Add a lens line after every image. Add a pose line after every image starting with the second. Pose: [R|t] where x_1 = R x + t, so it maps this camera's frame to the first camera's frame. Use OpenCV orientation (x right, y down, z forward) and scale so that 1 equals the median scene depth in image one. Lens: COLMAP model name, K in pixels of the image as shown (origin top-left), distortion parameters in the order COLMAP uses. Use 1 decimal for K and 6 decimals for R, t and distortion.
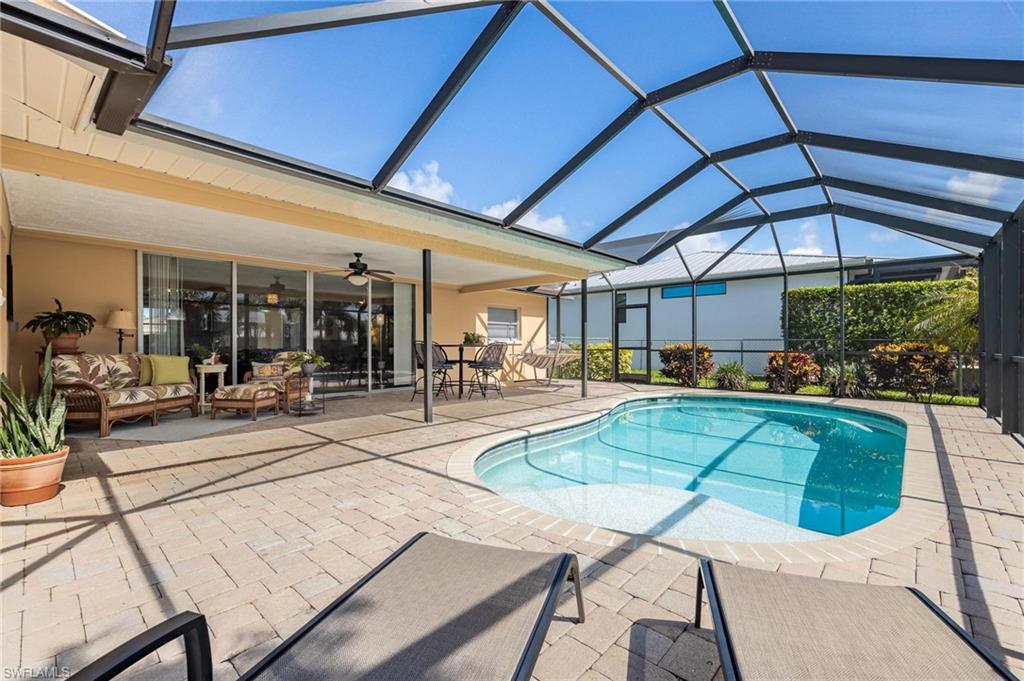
lens RADIAL K [[440.0, 0, 514.1], [0, 440.0, 340.0], [0, 0, 1]] dist [0.005434, 0.000061]
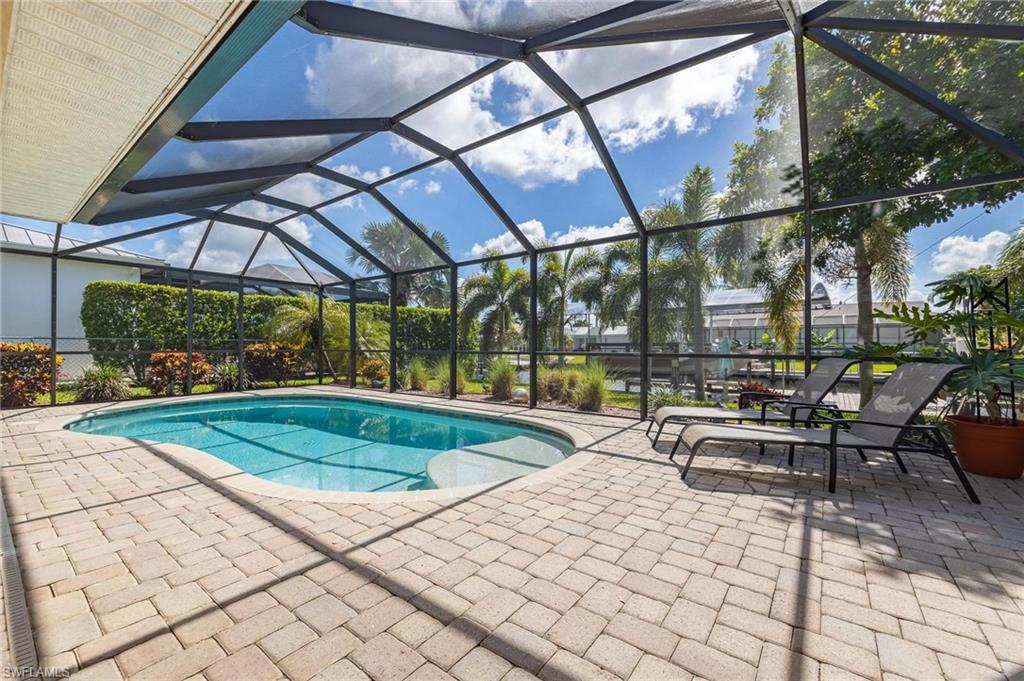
lens RADIAL K [[422.4, 0, 515.4], [0, 422.4, 343.7], [0, 0, 1]] dist [-0.000541, -0.000686]
pose [[-0.108953, 0.000856, 0.994047, -0.377763], [-0.004836, 0.999987, -0.001391, 0.007984], [-0.994035, -0.004959, -0.108948, 0.391658]]
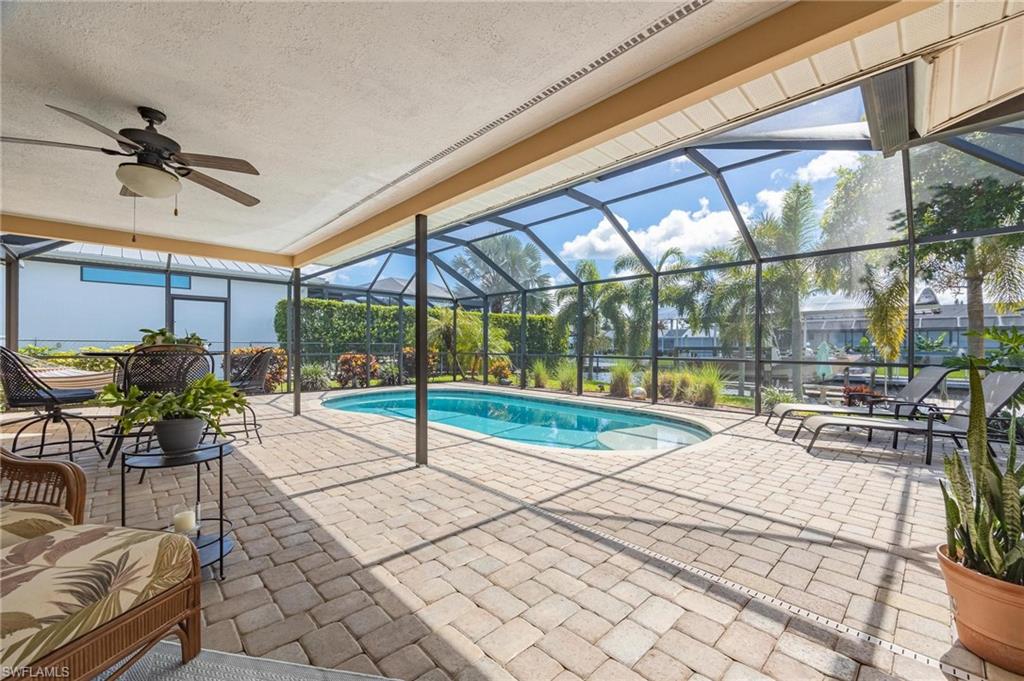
lens RADIAL K [[422.4, 0, 515.2], [0, 422.4, 345.3], [0, 0, 1]] dist [-0.000541, -0.000686]
pose [[0.043556, -0.000996, 0.999050, -0.550647], [-0.010086, 0.999948, 0.001437, -0.002506], [-0.999000, -0.010139, 0.043544, 0.536298]]
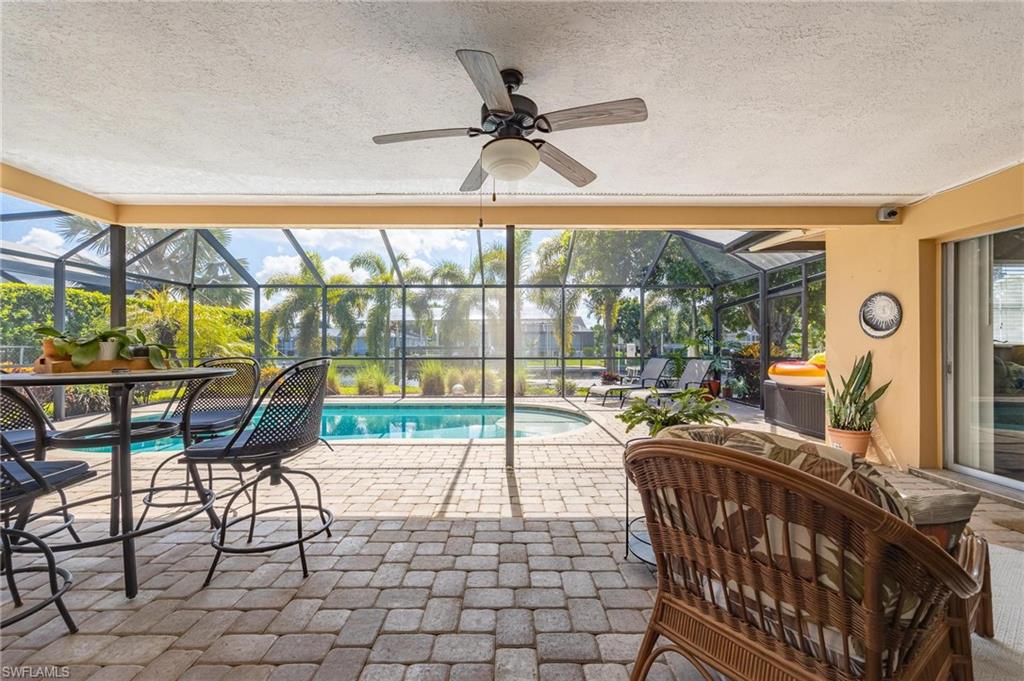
lens RADIAL K [[422.4, 0, 513.0], [0, 422.4, 342.7], [0, 0, 1]] dist [-0.000541, -0.000686]
pose [[-0.703308, 0.005674, 0.710862, -0.496787], [-0.007655, 0.999850, -0.015555, -0.003165], [-0.710844, -0.016381, -0.703159, 0.750116]]
